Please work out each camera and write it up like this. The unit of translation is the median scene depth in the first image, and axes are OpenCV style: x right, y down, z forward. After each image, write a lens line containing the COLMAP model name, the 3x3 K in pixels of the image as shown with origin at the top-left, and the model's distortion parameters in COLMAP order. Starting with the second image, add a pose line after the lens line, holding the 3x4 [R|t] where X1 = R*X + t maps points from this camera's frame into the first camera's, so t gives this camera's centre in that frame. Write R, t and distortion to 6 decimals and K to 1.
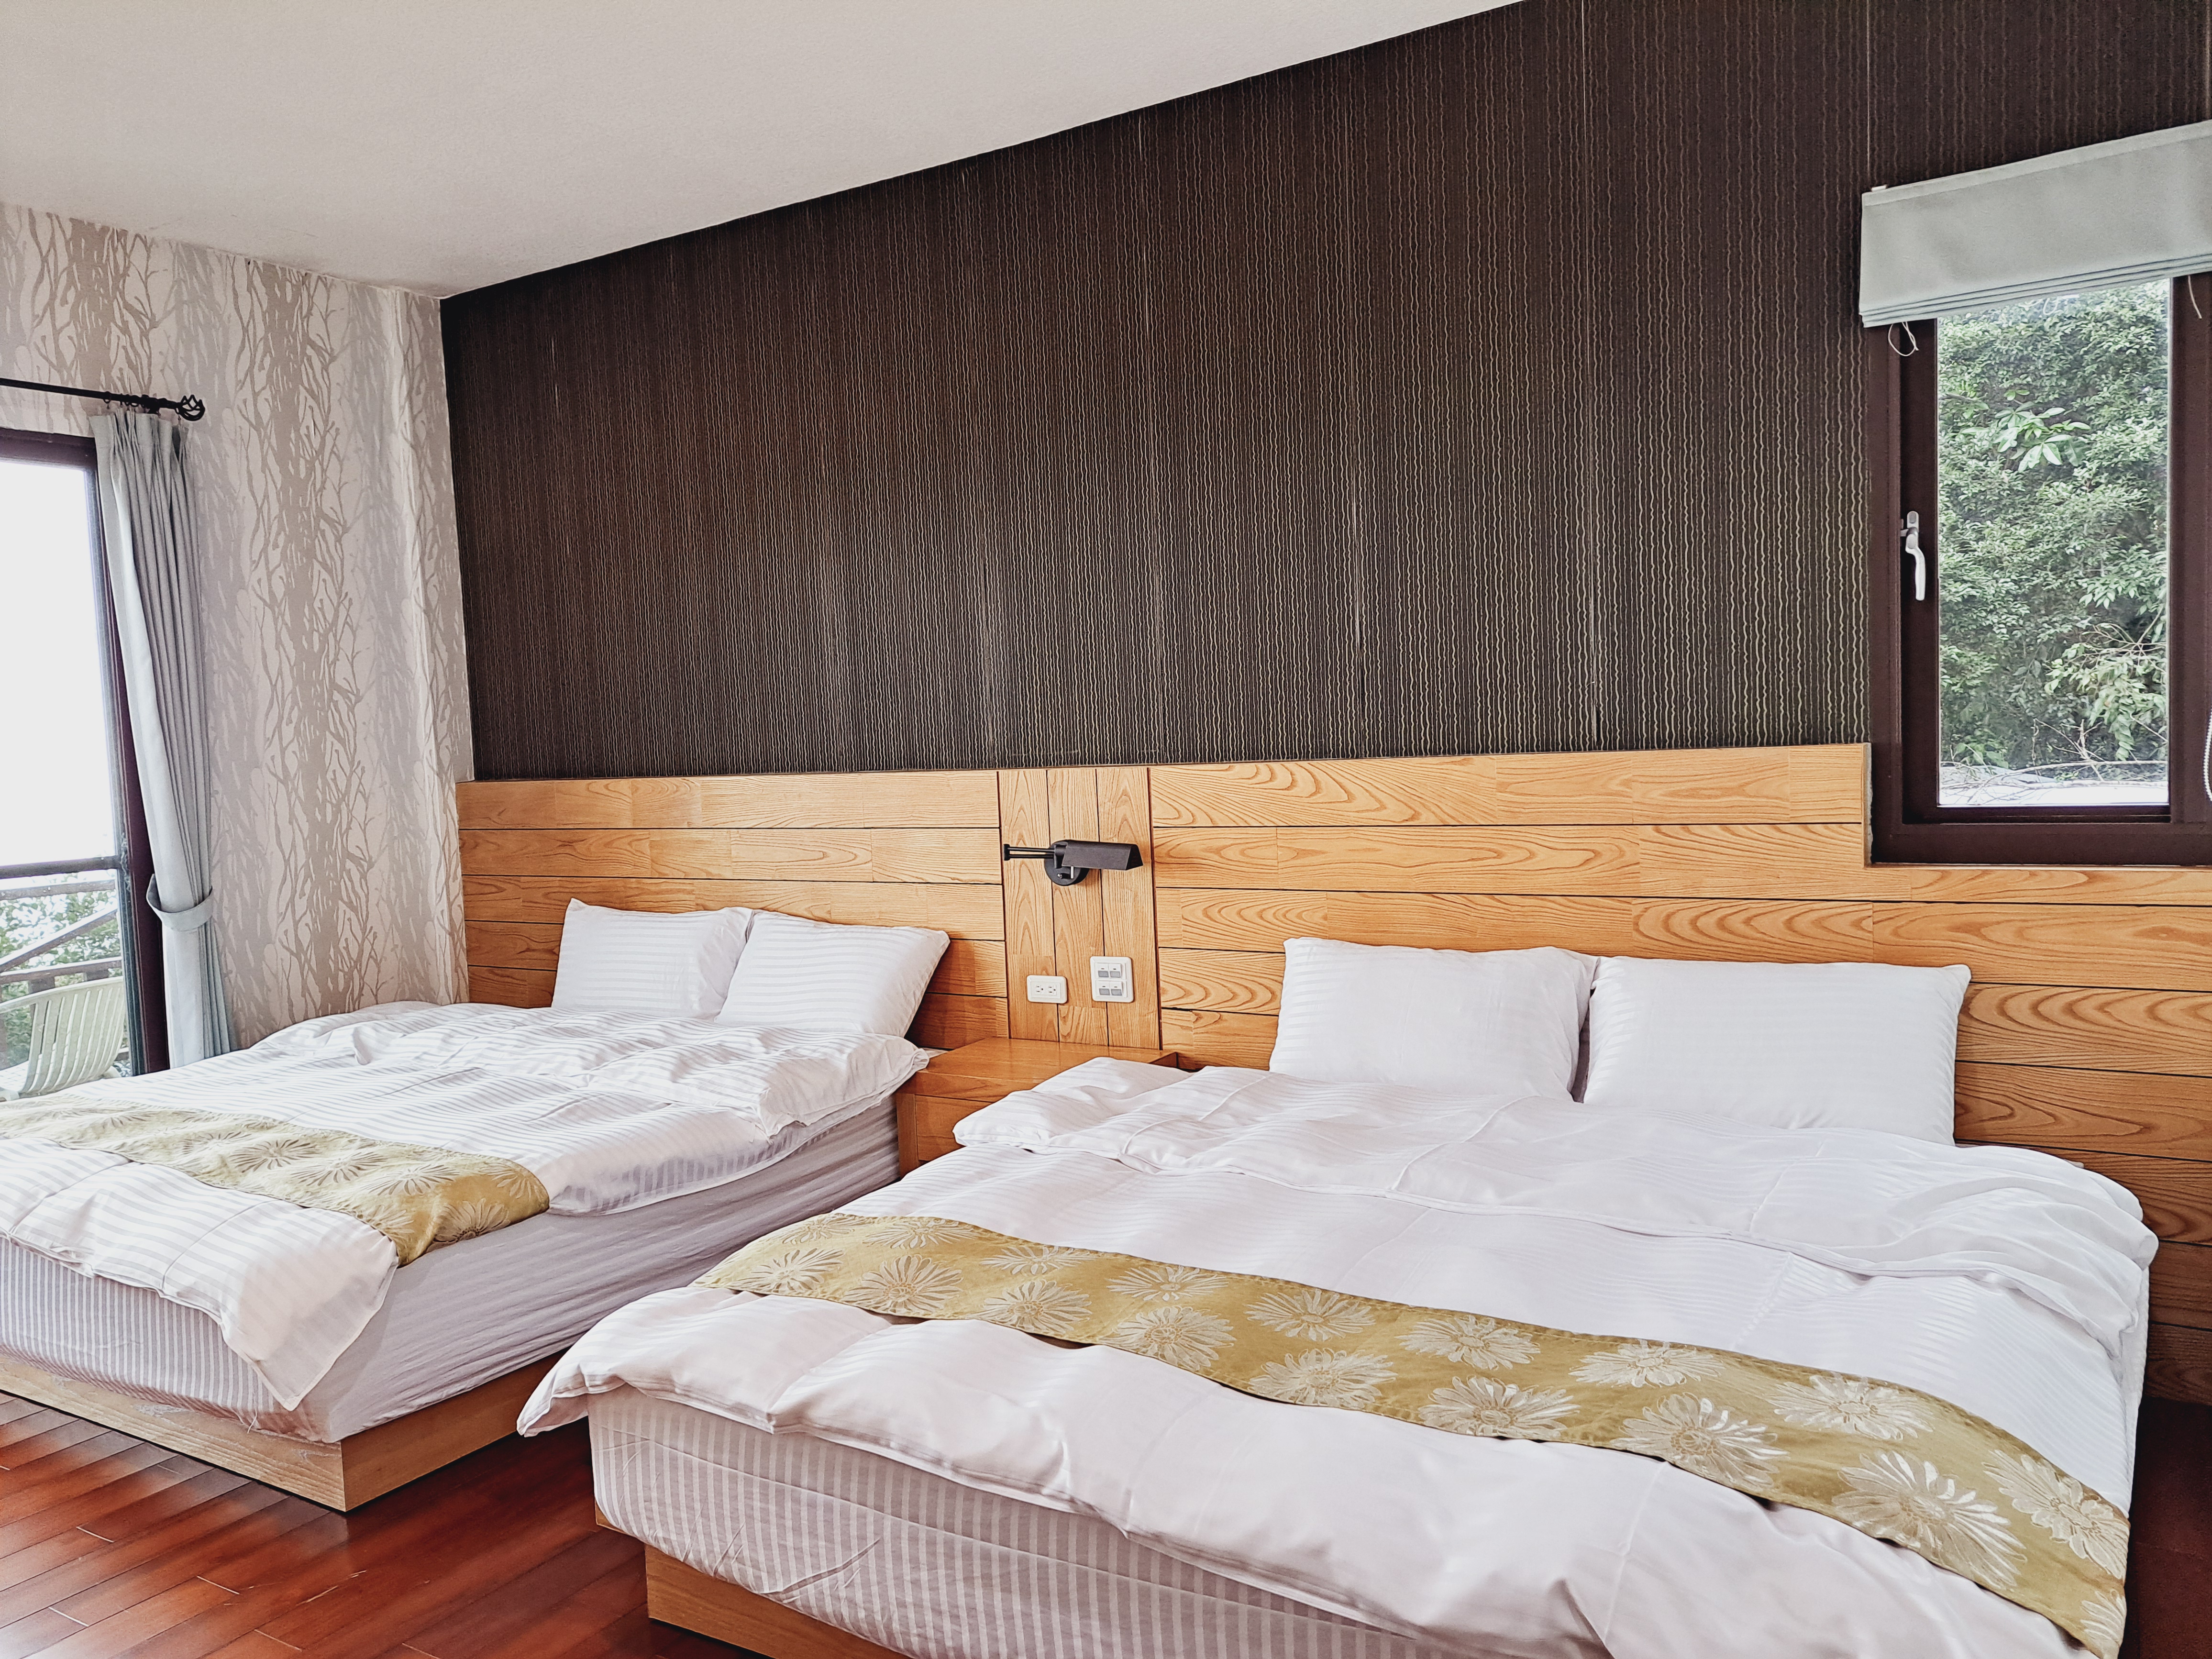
lens RADIAL K [[1563.9, 0, 1116.1], [0, 1563.9, 827.9], [0, 0, 1]] dist [-0.002405, -0.012549]
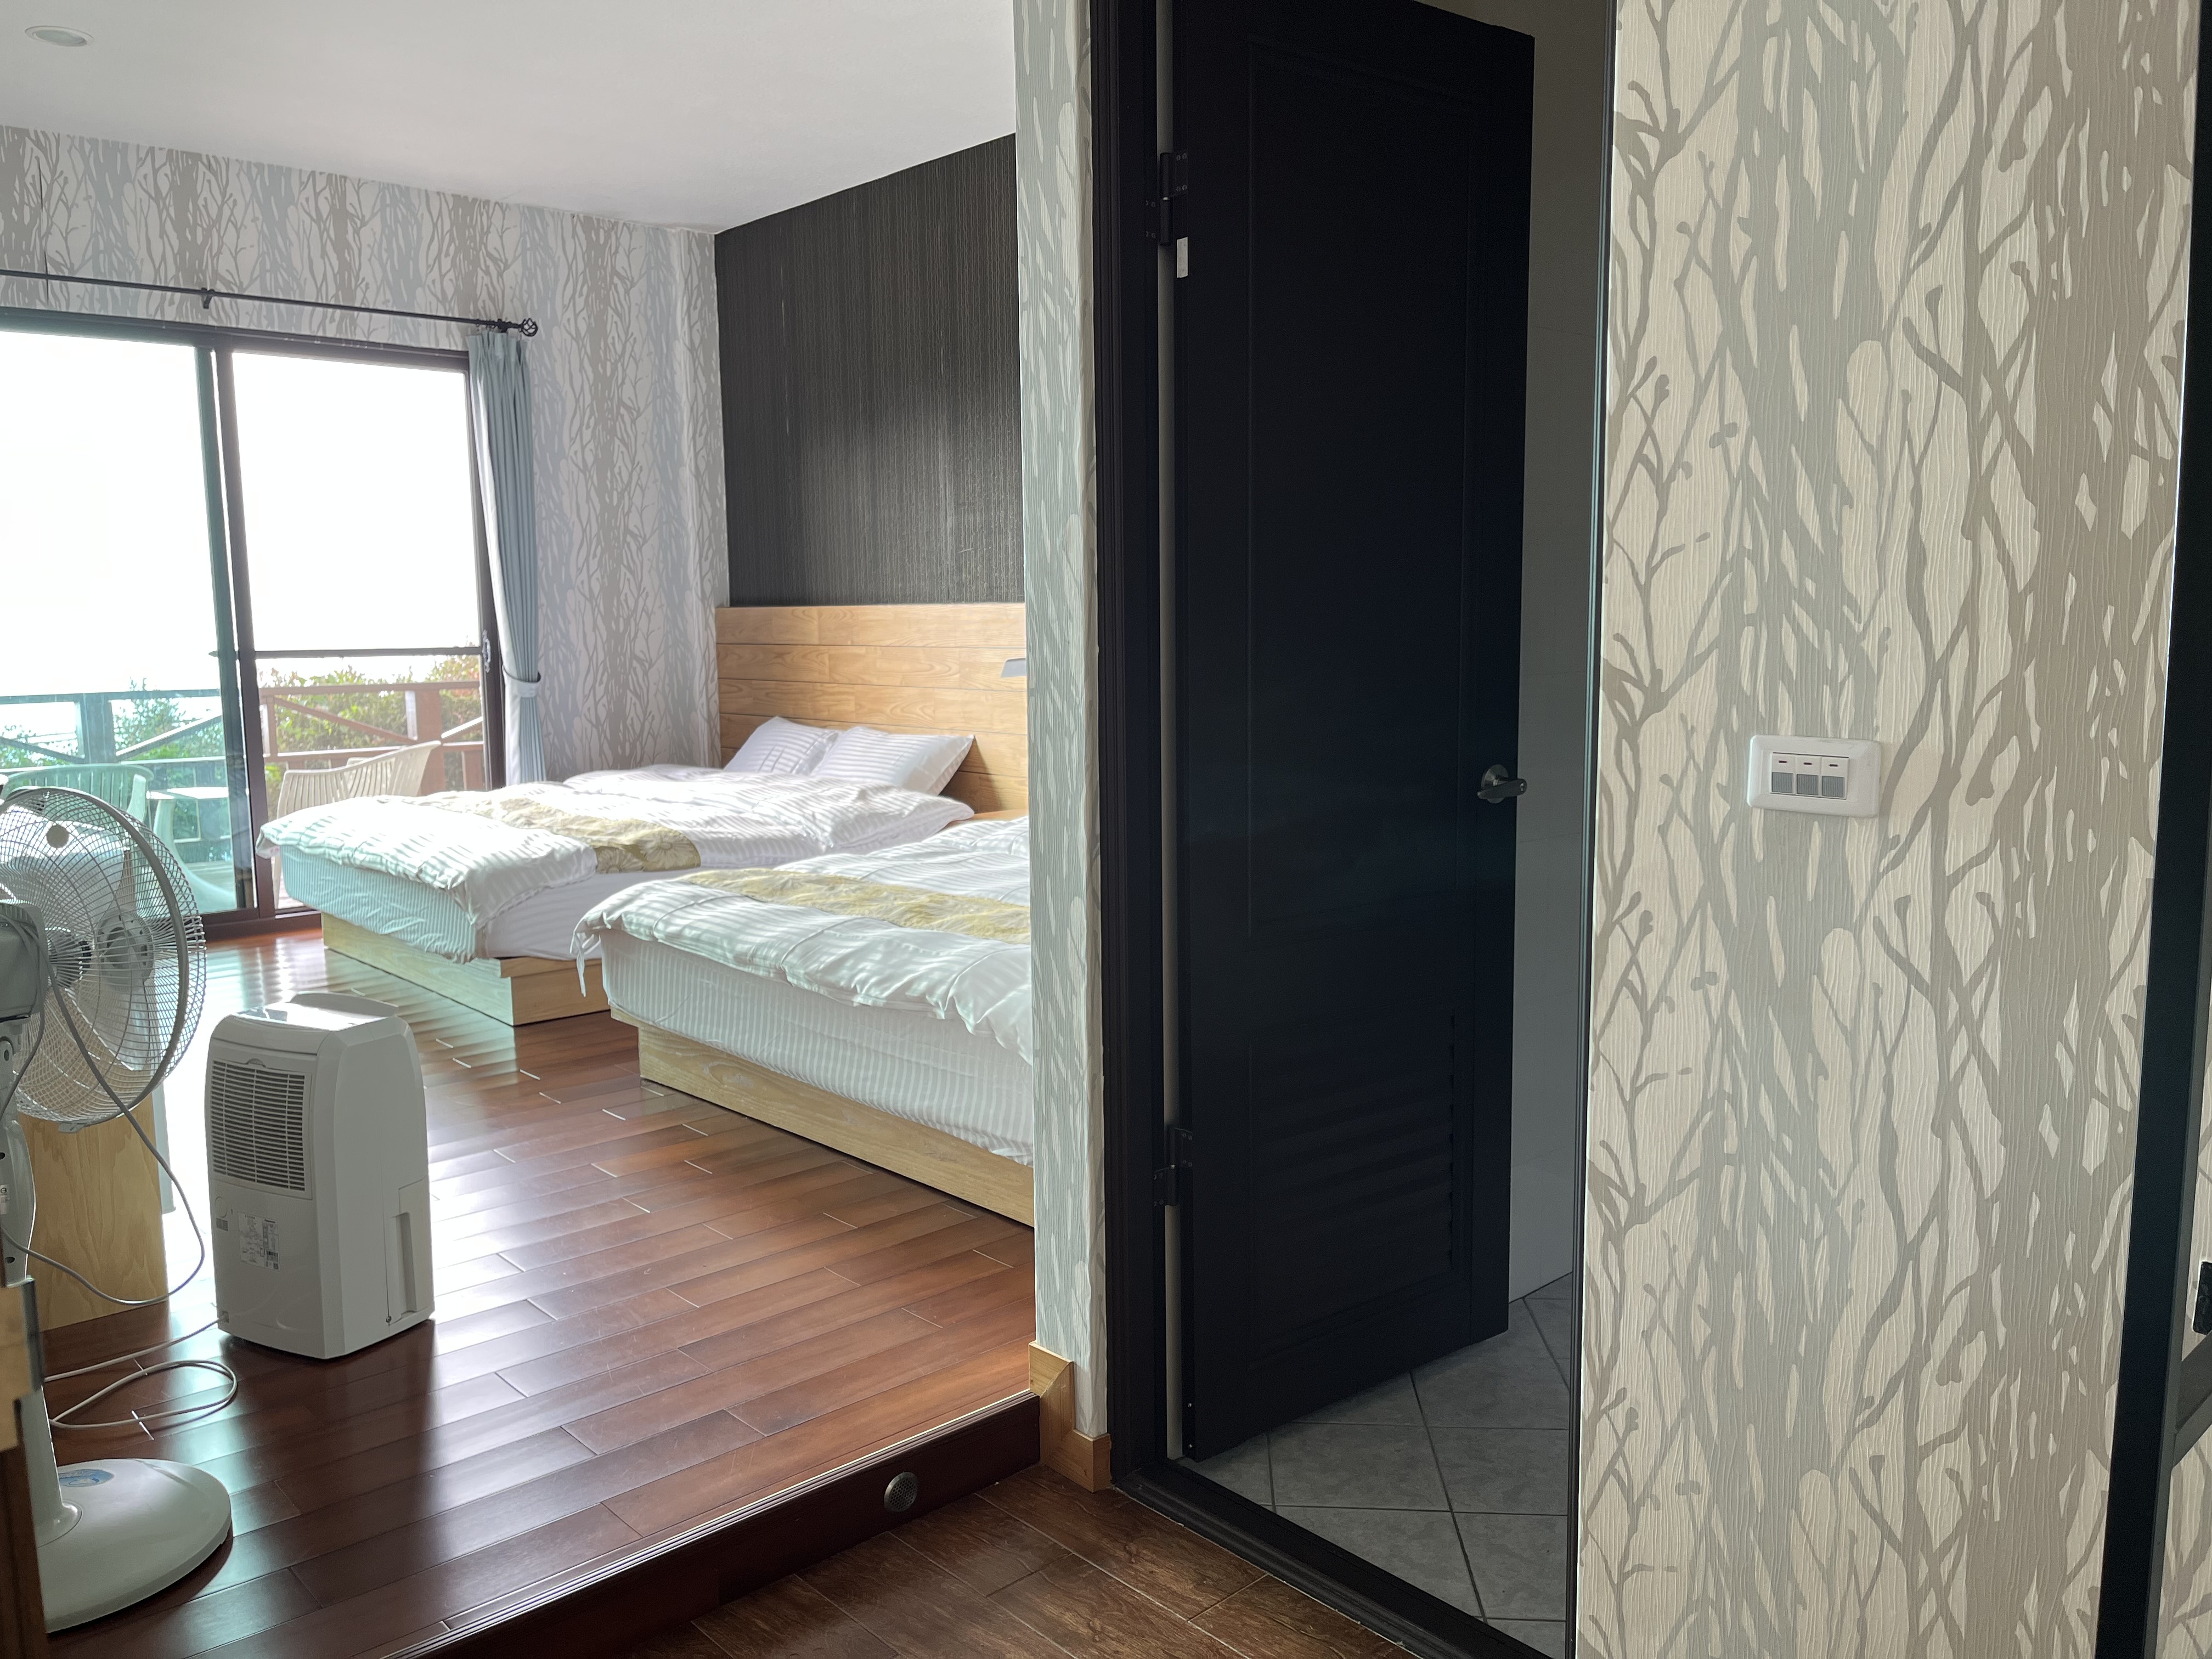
lens RADIAL K [[1677.5, 0, 1101.1], [0, 1677.5, 827.2], [0, 0, 1]] dist [0.039595, -0.065569]
pose [[0.955848, 0.071703, -0.284981, 0.337606], [-0.051410, 0.995621, 0.078072, 0.030953], [0.289331, -0.059974, 0.955348, -0.304597]]
